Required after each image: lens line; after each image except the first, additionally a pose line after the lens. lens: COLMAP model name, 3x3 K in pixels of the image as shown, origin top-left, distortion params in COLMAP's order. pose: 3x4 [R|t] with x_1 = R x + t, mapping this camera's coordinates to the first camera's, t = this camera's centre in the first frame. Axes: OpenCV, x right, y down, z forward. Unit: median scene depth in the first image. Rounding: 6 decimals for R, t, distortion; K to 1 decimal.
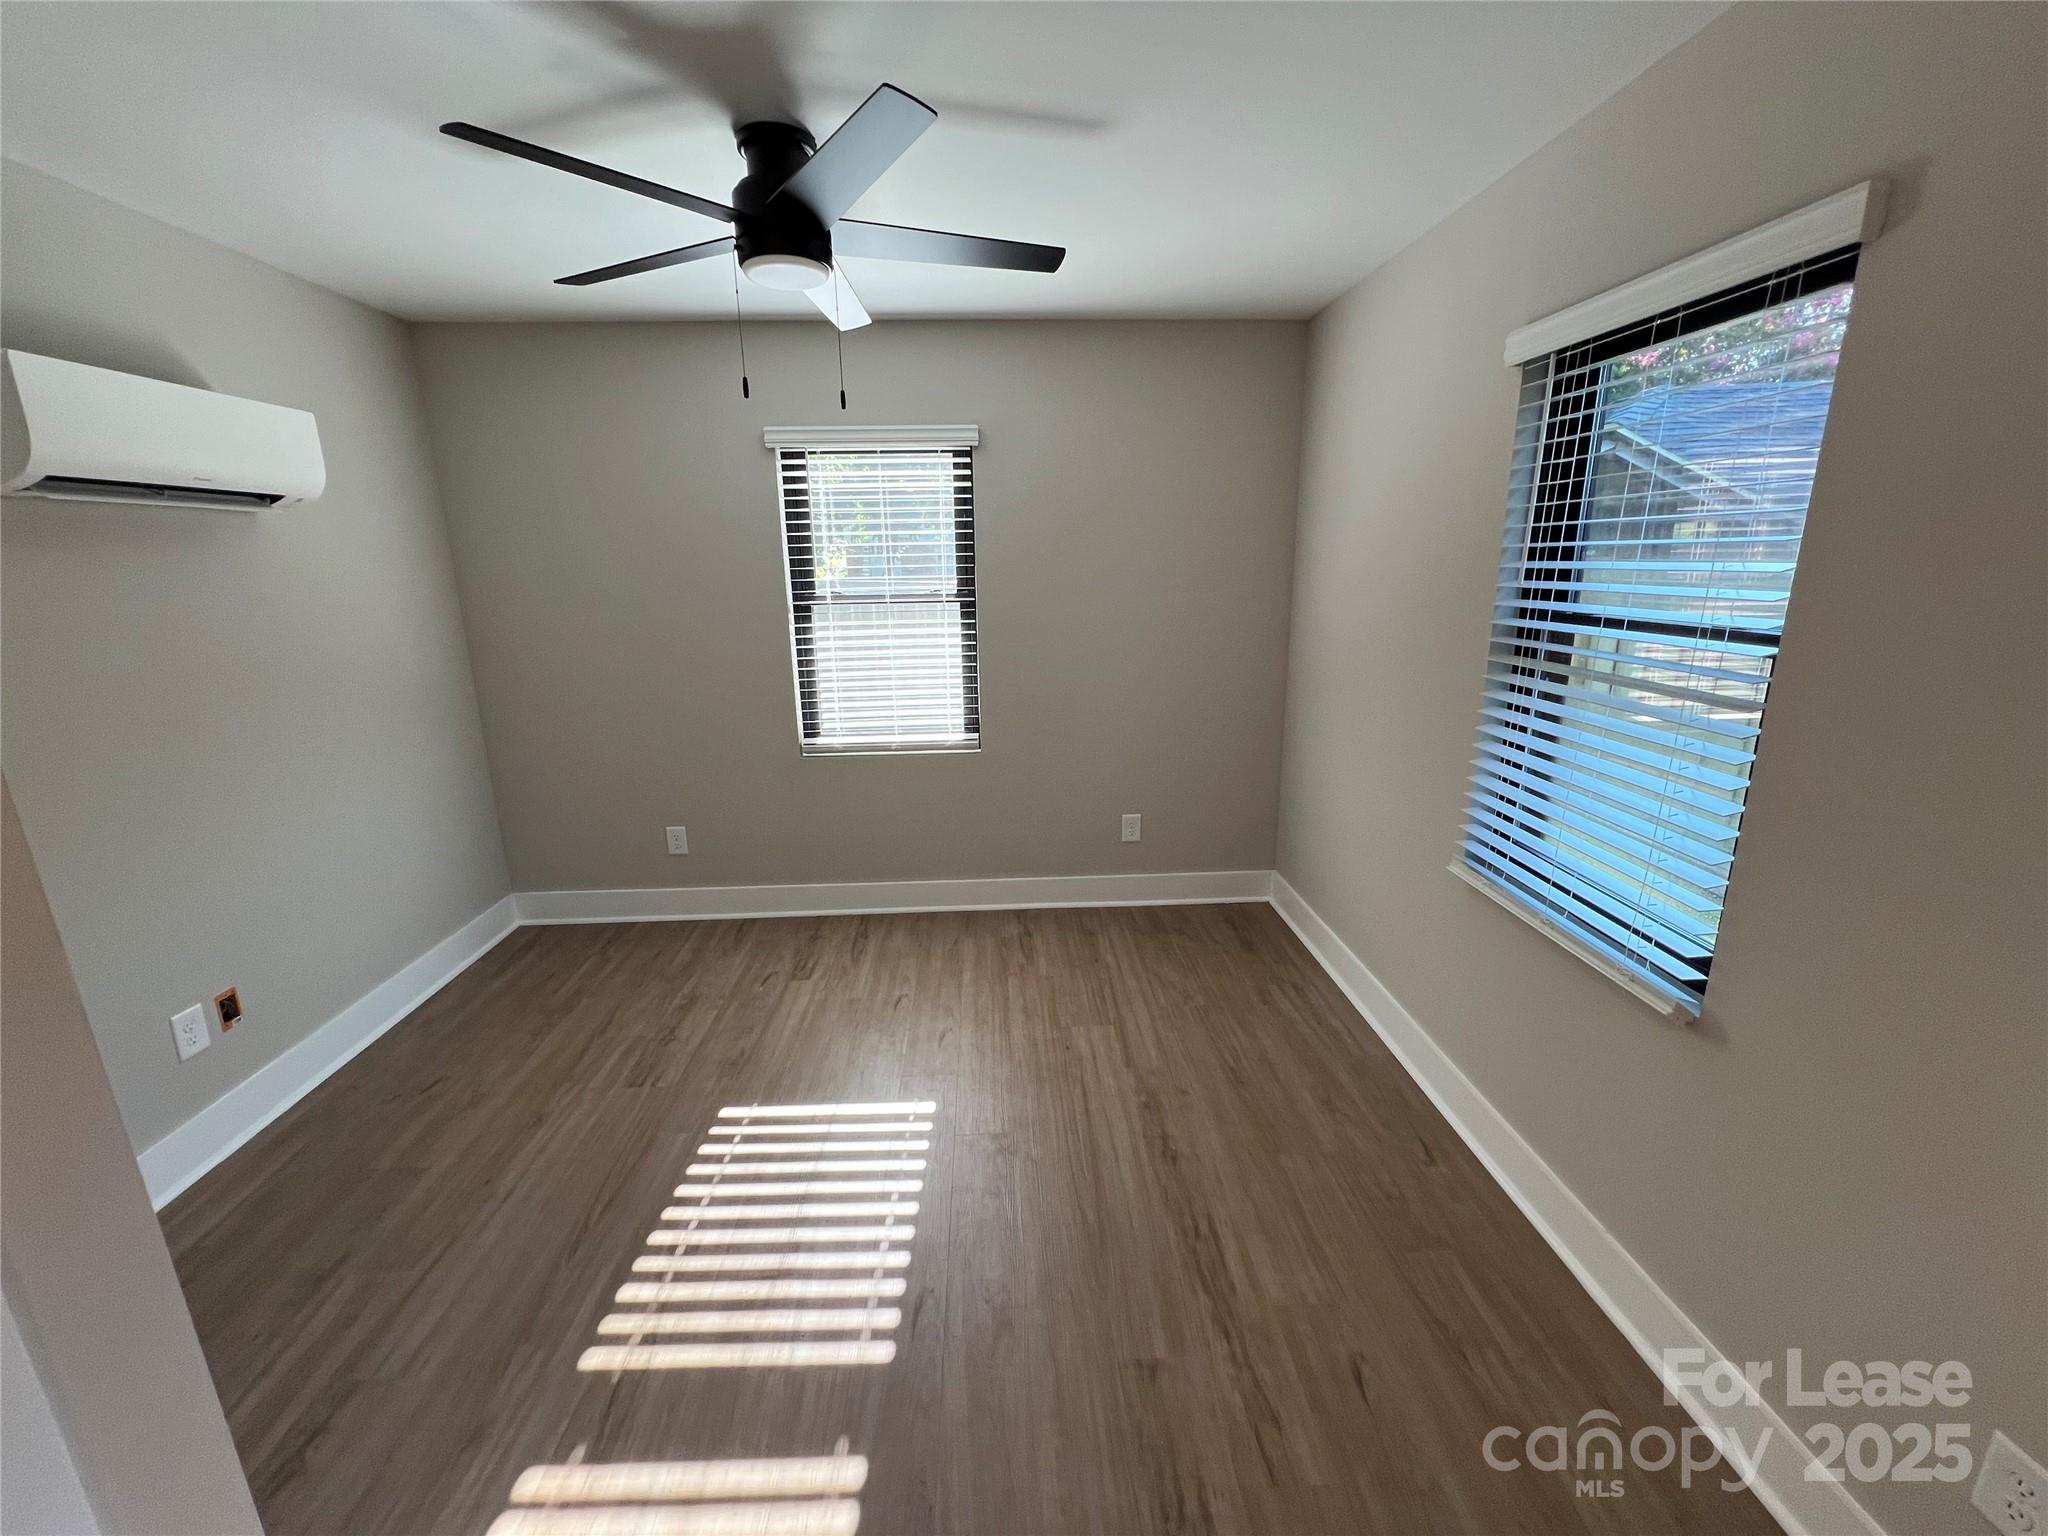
lens RADIAL K [[821.5, 0, 1018.1], [0, 821.5, 771.3], [0, 0, 1]] dist [-0.001941, -0.000089]
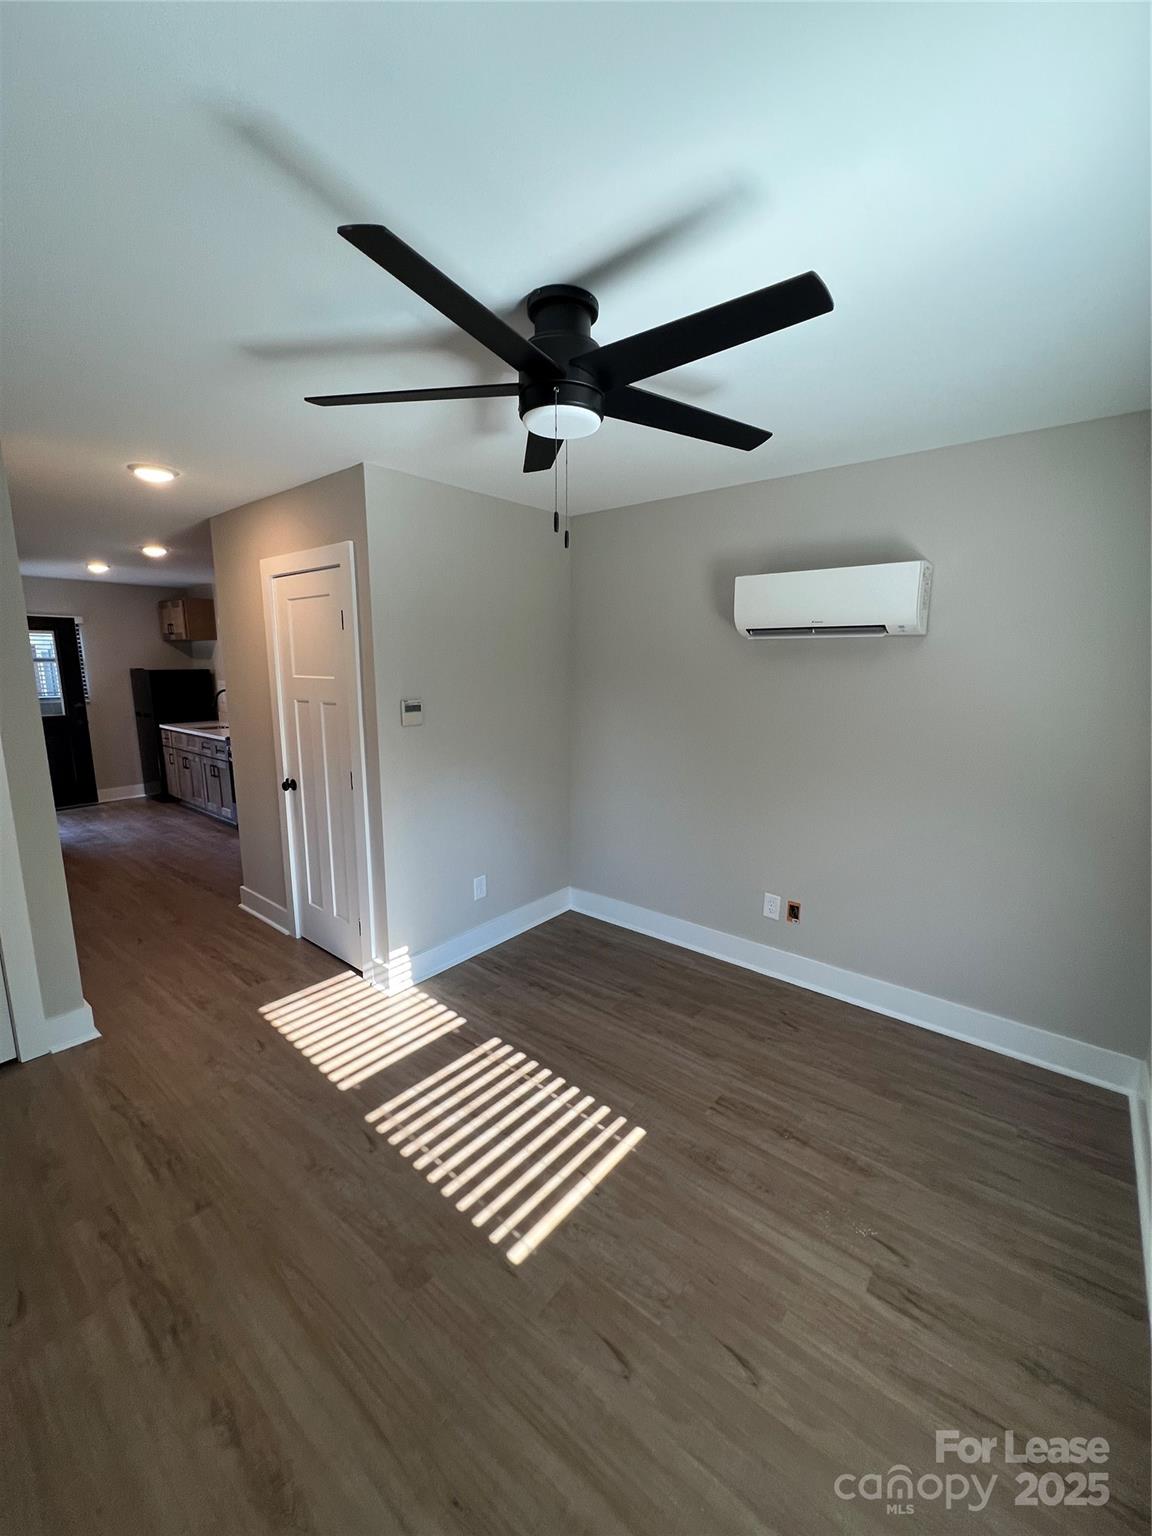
lens RADIAL K [[616.1, 0, 578.0], [0, 616.1, 768.6], [0, 0, 1]] dist [-0.001941, -0.000089]
pose [[-0.663689, 0.143339, -0.734146, 0.303836], [-0.182358, 0.920849, 0.344650, -0.388516], [0.725439, 0.362618, -0.585018, 1.370075]]
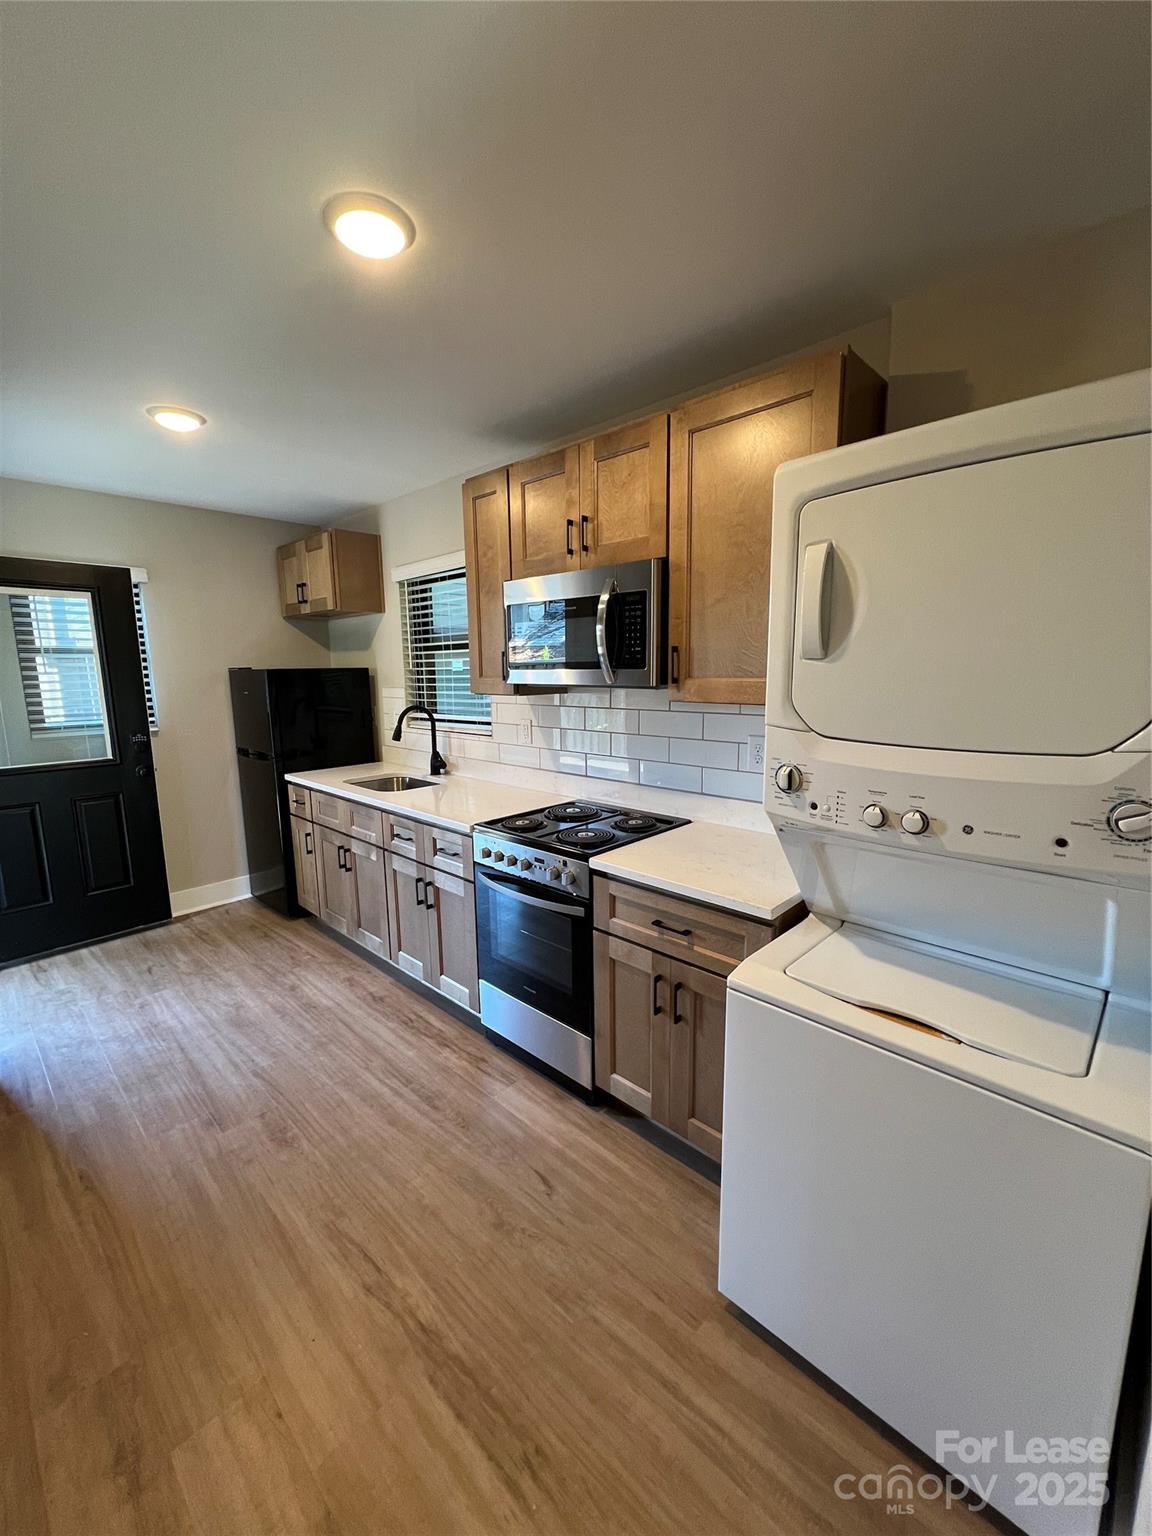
lens RADIAL K [[621.6, 0, 572.5], [0, 621.6, 764.1], [0, 0, 1]] dist [0.000754, 0.000101]
pose [[-0.720346, 0.132290, -0.680883, 0.300727], [-0.153345, 0.926979, 0.342337, -0.383580], [0.676452, 0.351011, -0.647460, 1.353362]]
